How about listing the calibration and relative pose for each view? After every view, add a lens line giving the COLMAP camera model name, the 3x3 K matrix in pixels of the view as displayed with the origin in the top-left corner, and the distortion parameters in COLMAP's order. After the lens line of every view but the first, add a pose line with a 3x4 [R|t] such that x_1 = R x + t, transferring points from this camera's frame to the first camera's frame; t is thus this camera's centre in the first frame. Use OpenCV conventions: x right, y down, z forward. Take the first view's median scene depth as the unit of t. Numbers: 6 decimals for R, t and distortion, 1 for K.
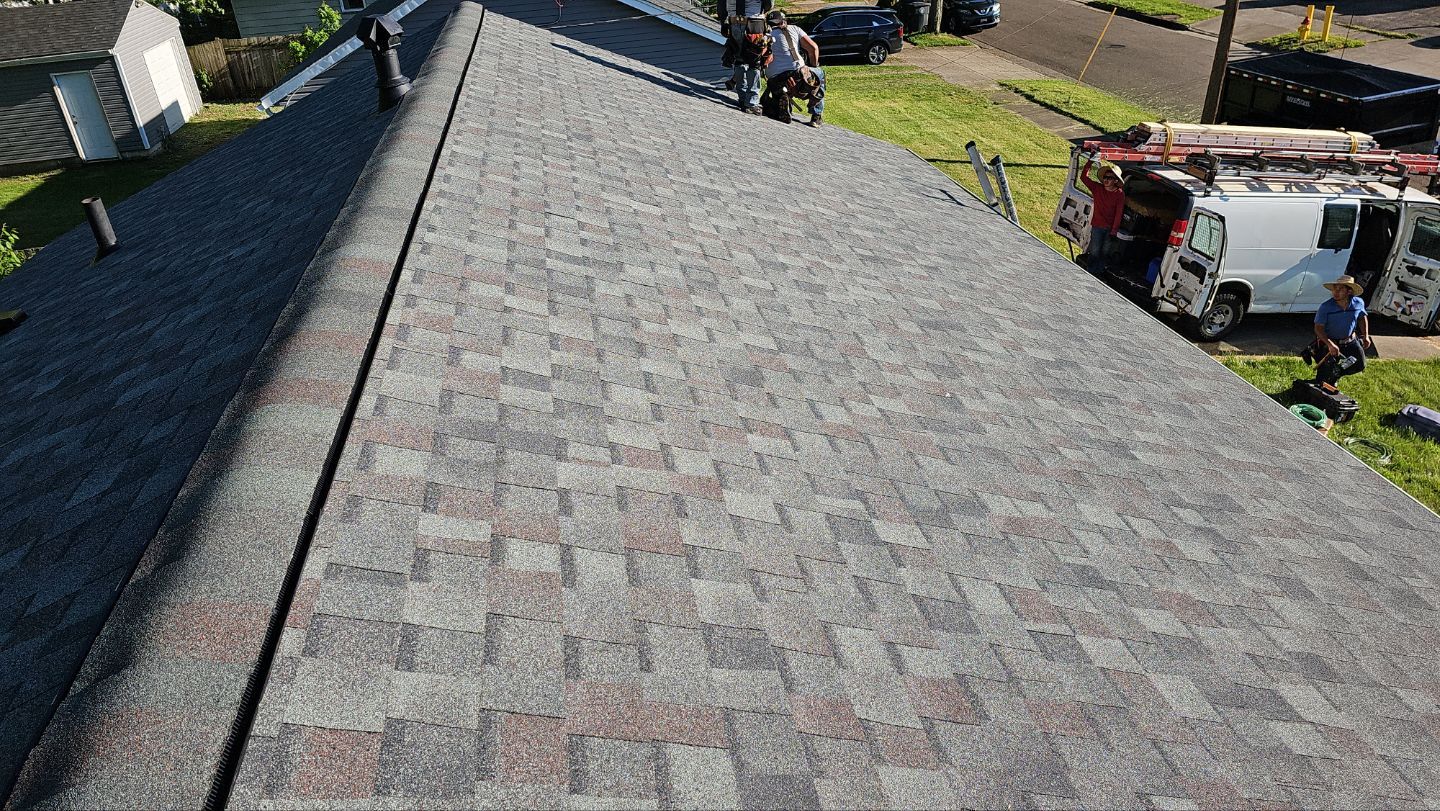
lens RADIAL K [[943.9, 0, 733.8], [0, 943.9, 401.9], [0, 0, 1]] dist [0.074132, -0.067451]
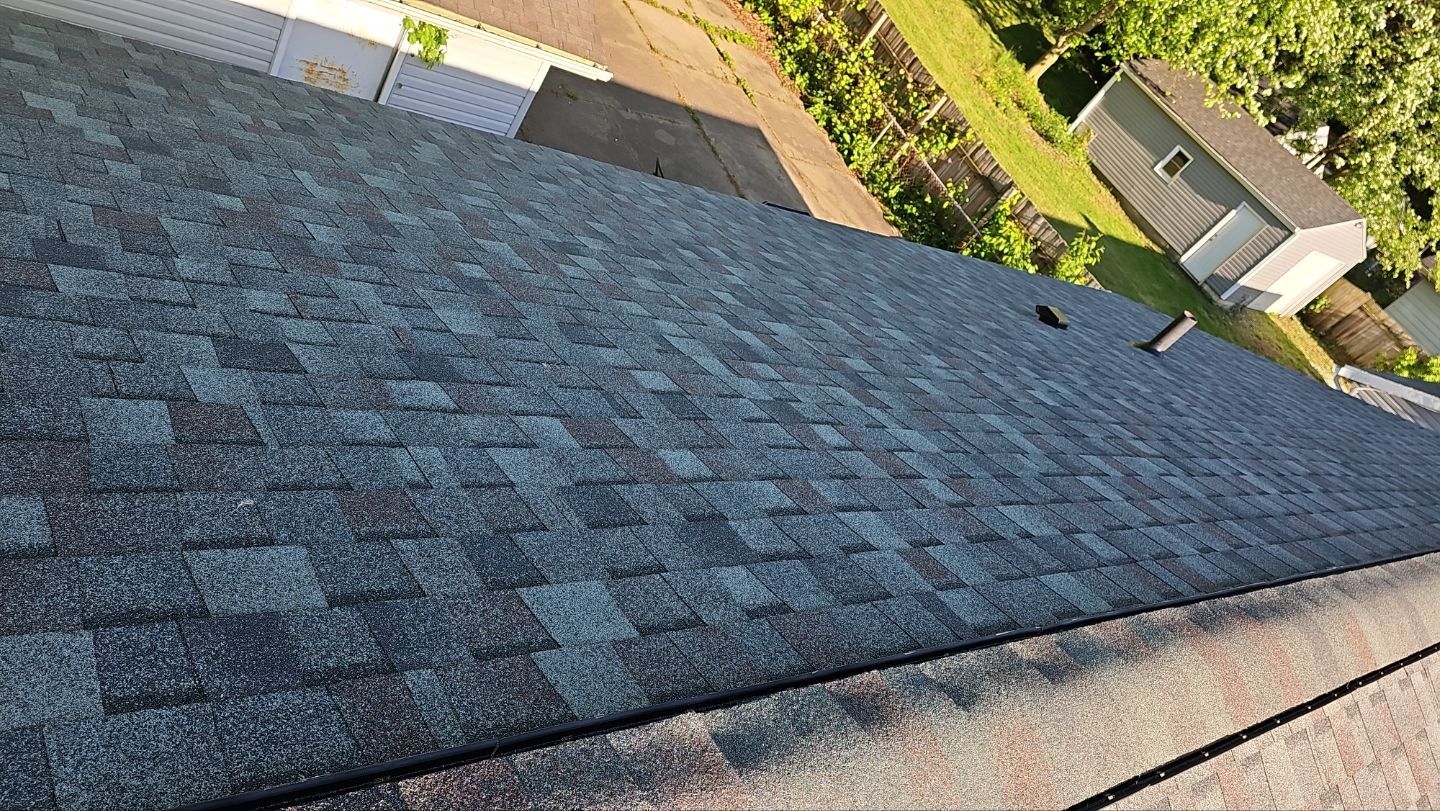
lens RADIAL K [[972.2, 0, 727.3], [0, 972.2, 421.5], [0, 0, 1]] dist [0.074443, -0.087422]
pose [[0.233643, 0.786652, -0.571480, -0.121885], [-0.871495, 0.430059, 0.235682, 0.042825], [0.431169, 0.442977, 0.786043, -0.023584]]
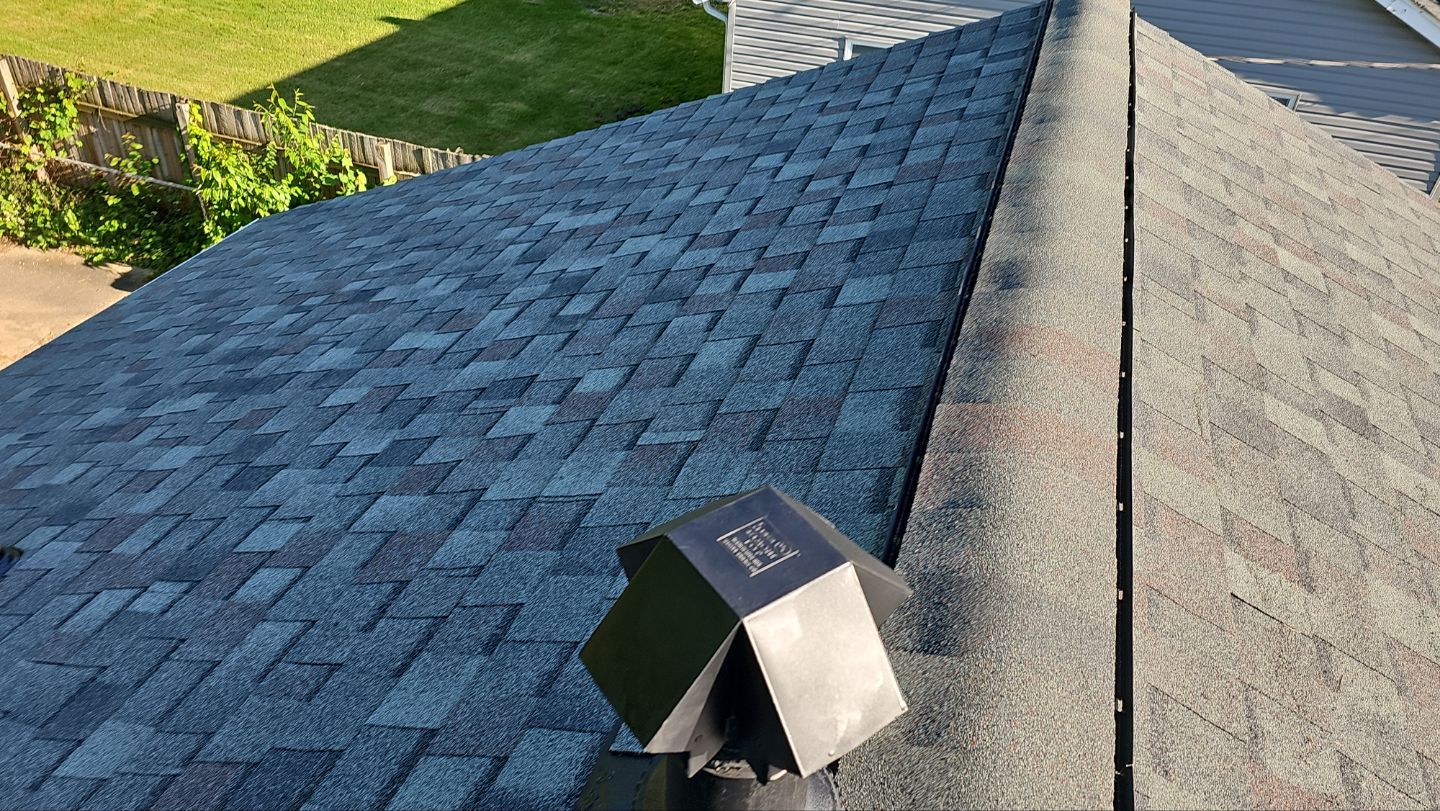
lens RADIAL K [[1003.6, 0, 731.5], [0, 1003.6, 410.7], [0, 0, 1]] dist [0.068661, -0.065908]
pose [[0.870260, 0.368987, -0.326336, -0.441740], [-0.329065, 0.928461, 0.172269, -0.579389], [0.366556, -0.042533, 0.929423, 1.127818]]
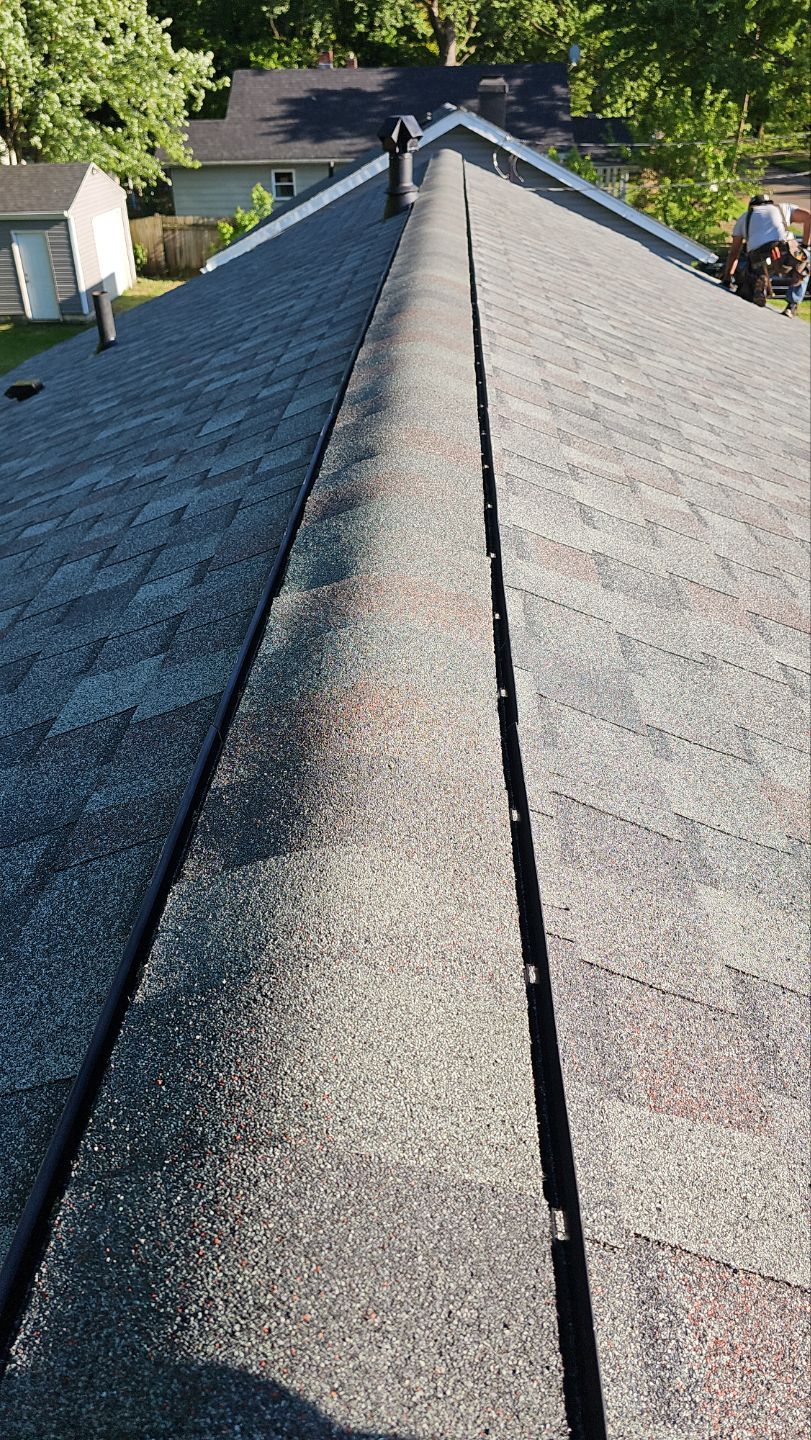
lens RADIAL K [[956.5, 0, 406.6], [0, 956.5, 721.5], [0, 0, 1]] dist [0.039243, -0.036285]
pose [[0.973179, 0.166981, -0.158237, -0.135750], [-0.155010, 0.984225, 0.085279, 0.172710], [0.169981, -0.058463, 0.983712, -0.032378]]
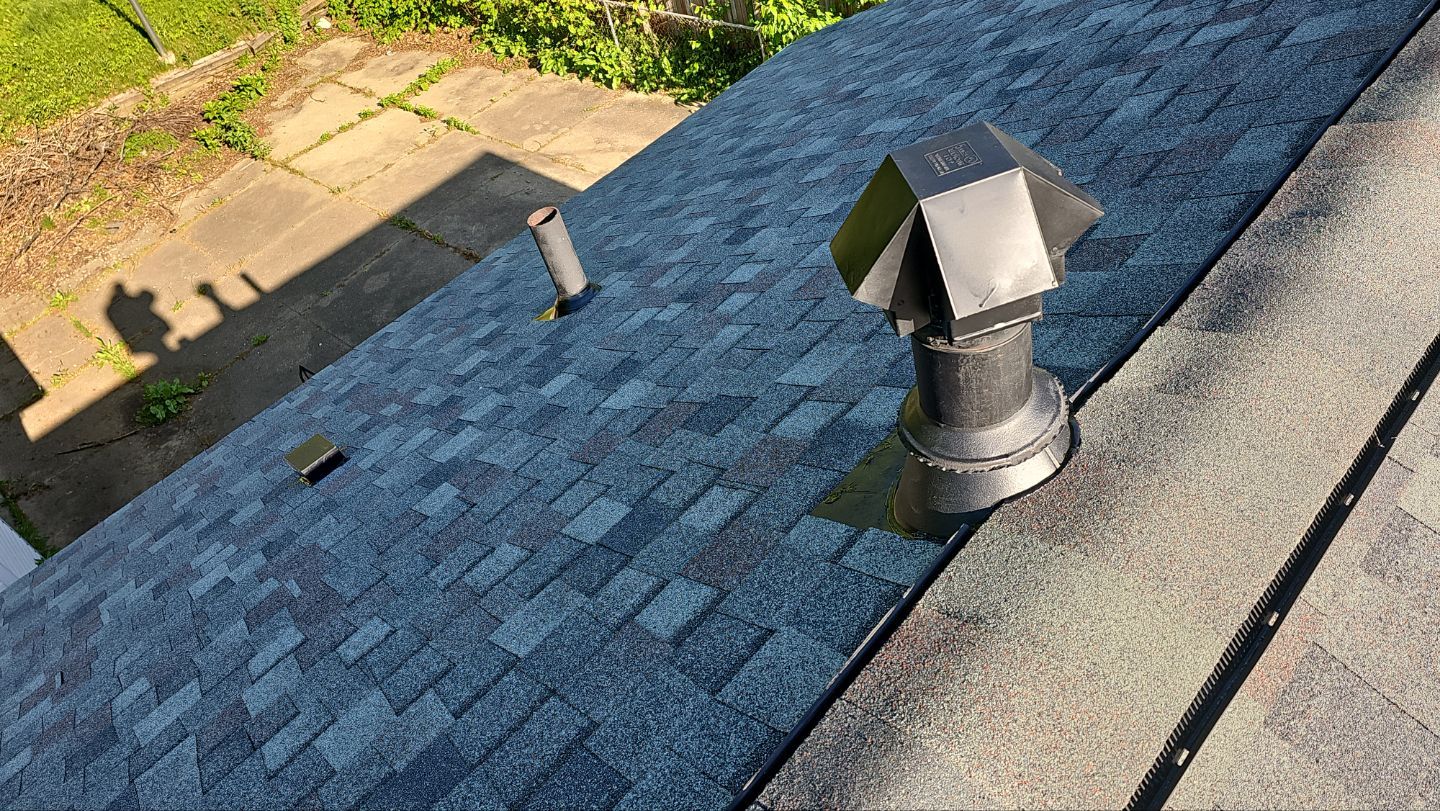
lens RADIAL K [[976.8, 0, 719.3], [0, 976.8, 428.7], [0, 0, 1]] dist [0.074147, -0.076419]
pose [[0.575943, 0.511052, -0.638056, -0.334552], [-0.220780, 0.848742, 0.480514, -0.572564], [0.787113, -0.135878, 0.601657, 1.103083]]
